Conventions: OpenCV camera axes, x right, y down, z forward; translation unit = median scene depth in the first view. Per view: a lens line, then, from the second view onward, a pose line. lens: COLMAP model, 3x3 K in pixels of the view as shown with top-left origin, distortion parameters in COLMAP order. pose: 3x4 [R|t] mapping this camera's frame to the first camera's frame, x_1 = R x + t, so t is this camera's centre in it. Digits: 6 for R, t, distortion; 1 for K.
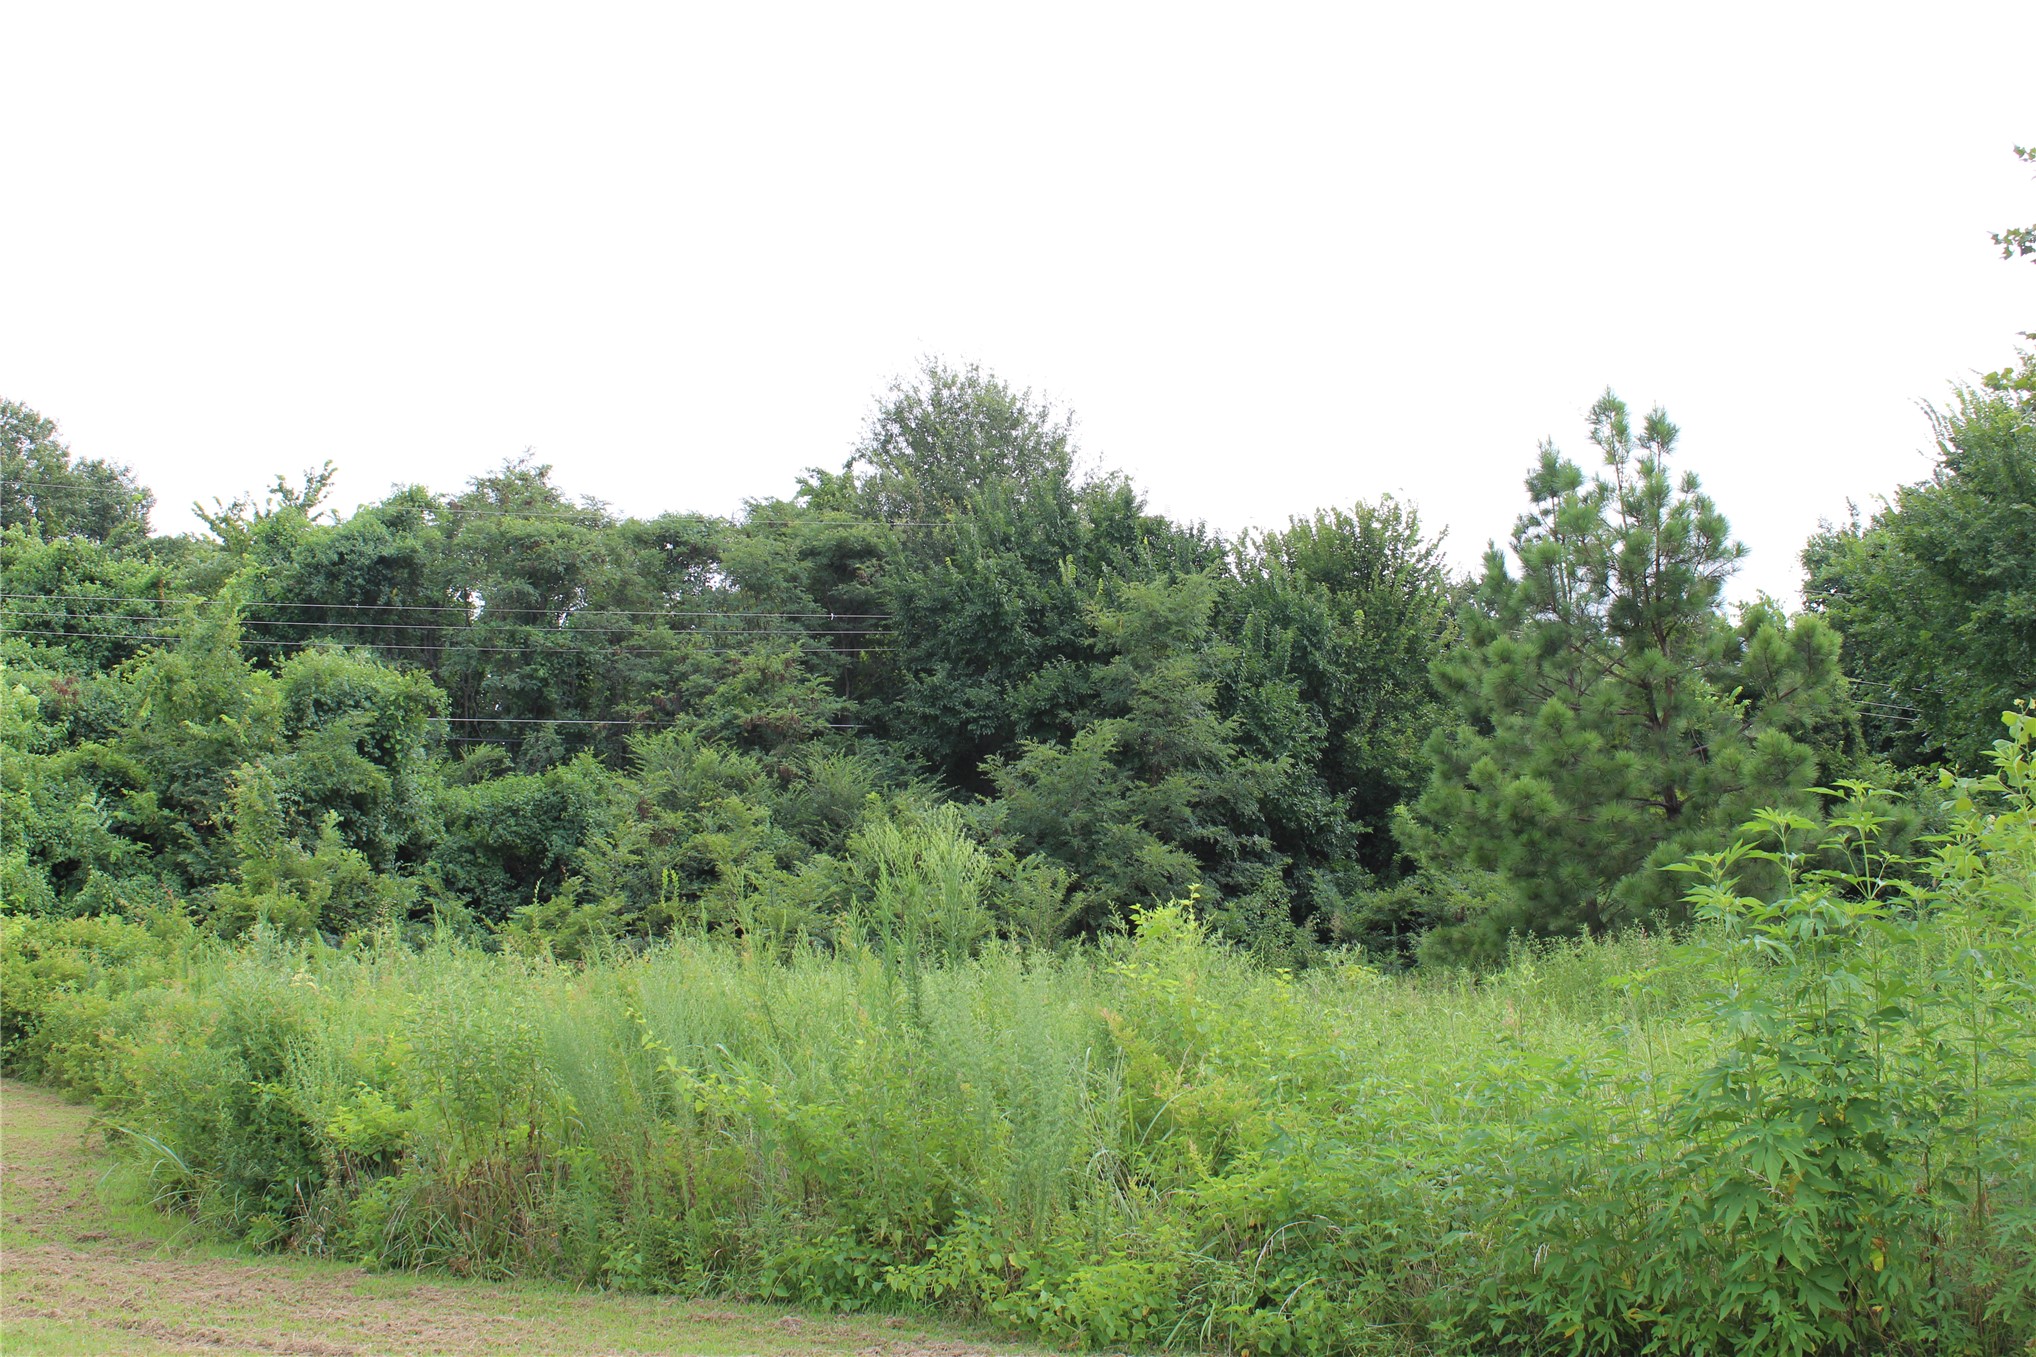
lens RADIAL K [[2553.7, 0, 1007.9], [0, 2553.7, 674.3], [0, 0, 1]] dist [-0.074411, 0.000000]
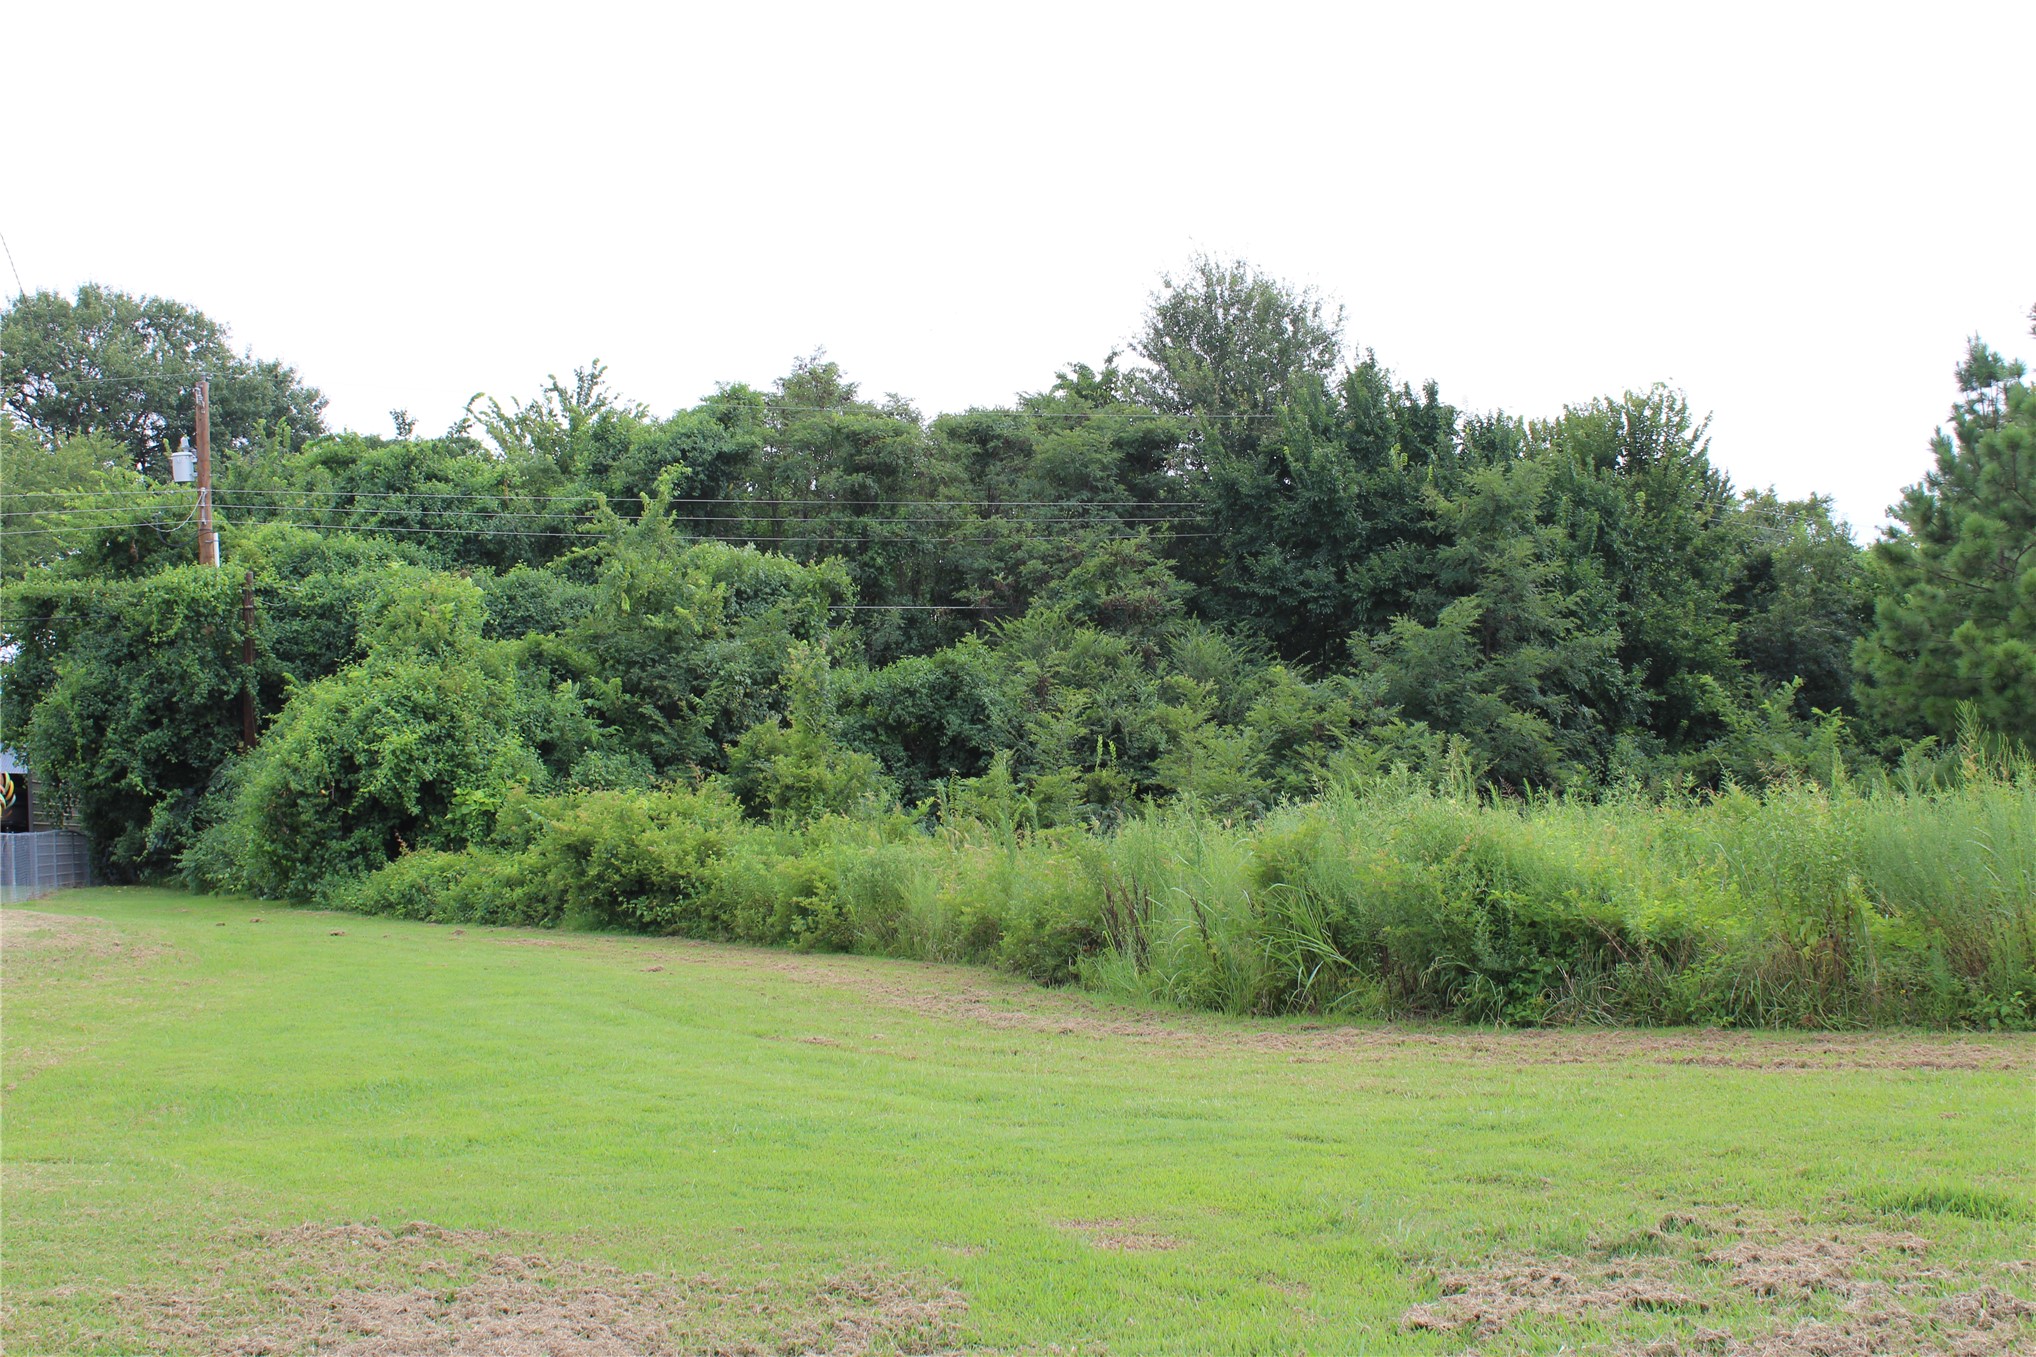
lens RADIAL K [[2553.7, 0, 1026.1], [0, 2553.7, 680.7], [0, 0, 1]] dist [-0.074411, 0.000000]
pose [[0.999135, -0.015688, 0.038512, -0.172731], [0.013906, 0.998840, 0.046111, 0.000905], [-0.039191, -0.045535, 0.998194, -0.058127]]
